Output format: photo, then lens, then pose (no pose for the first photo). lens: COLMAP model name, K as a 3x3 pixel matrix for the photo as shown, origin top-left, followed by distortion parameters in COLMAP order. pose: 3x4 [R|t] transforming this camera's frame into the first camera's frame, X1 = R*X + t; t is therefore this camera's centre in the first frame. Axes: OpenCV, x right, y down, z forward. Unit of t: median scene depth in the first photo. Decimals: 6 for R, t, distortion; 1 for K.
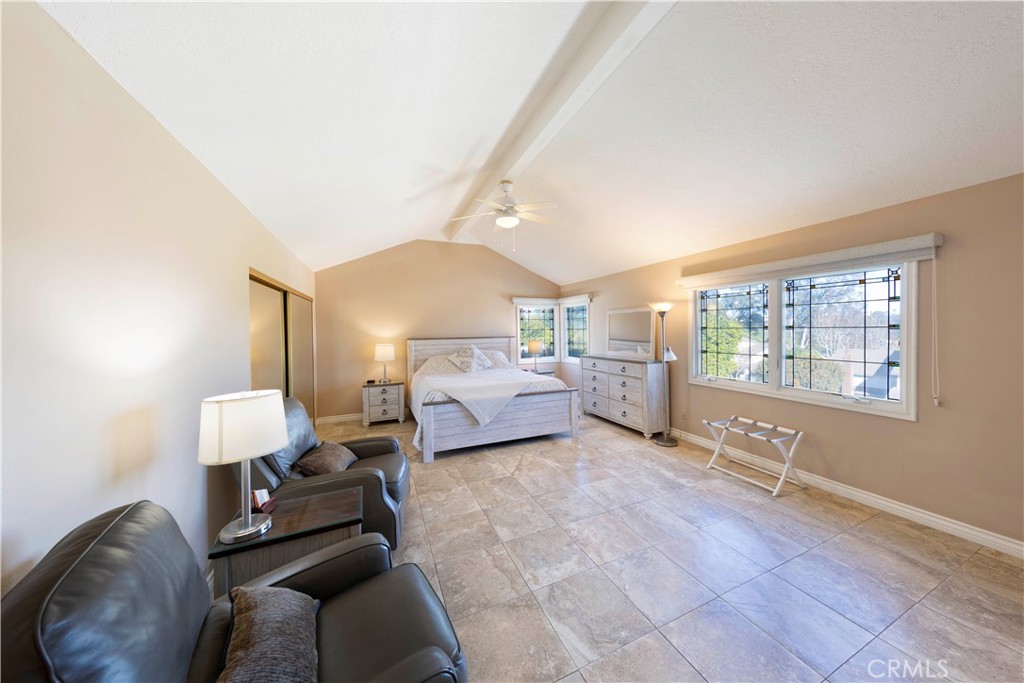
lens RADIAL K [[322.9, 0, 521.7], [0, 322.9, 333.4], [0, 0, 1]] dist [-0.000887, -0.000165]
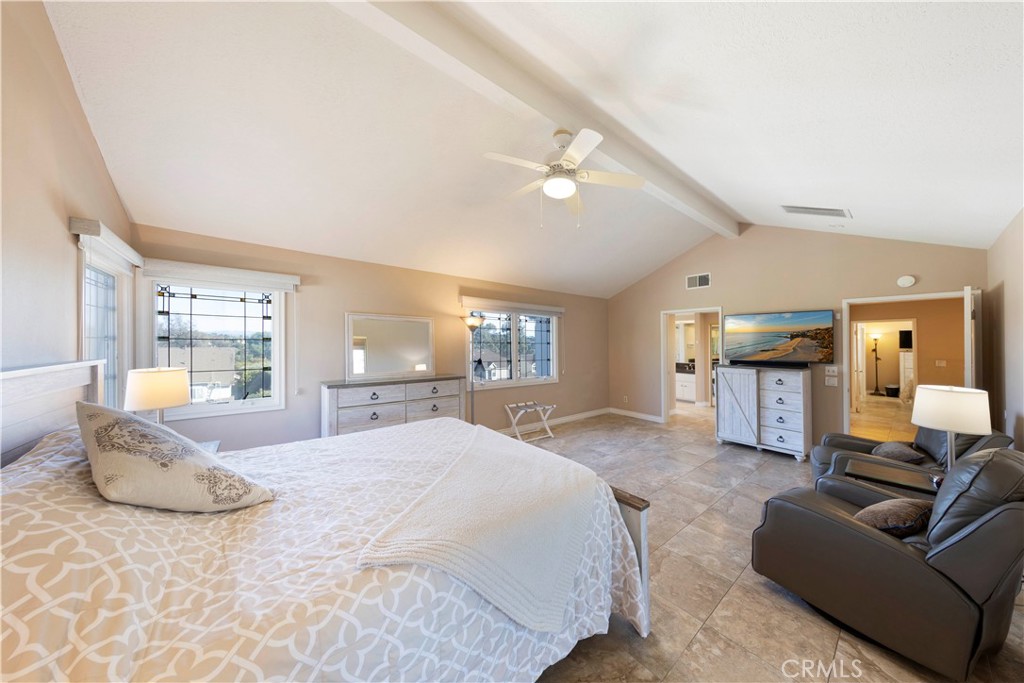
lens RADIAL K [[322.9, 0, 507.4], [0, 322.9, 342.8], [0, 0, 1]] dist [-0.000887, -0.000165]
pose [[-0.247997, 0.010304, 0.968706, -0.850646], [0.003104, 0.999947, -0.009842, -0.005504], [-0.968756, 0.000566, -0.248016, 1.593447]]
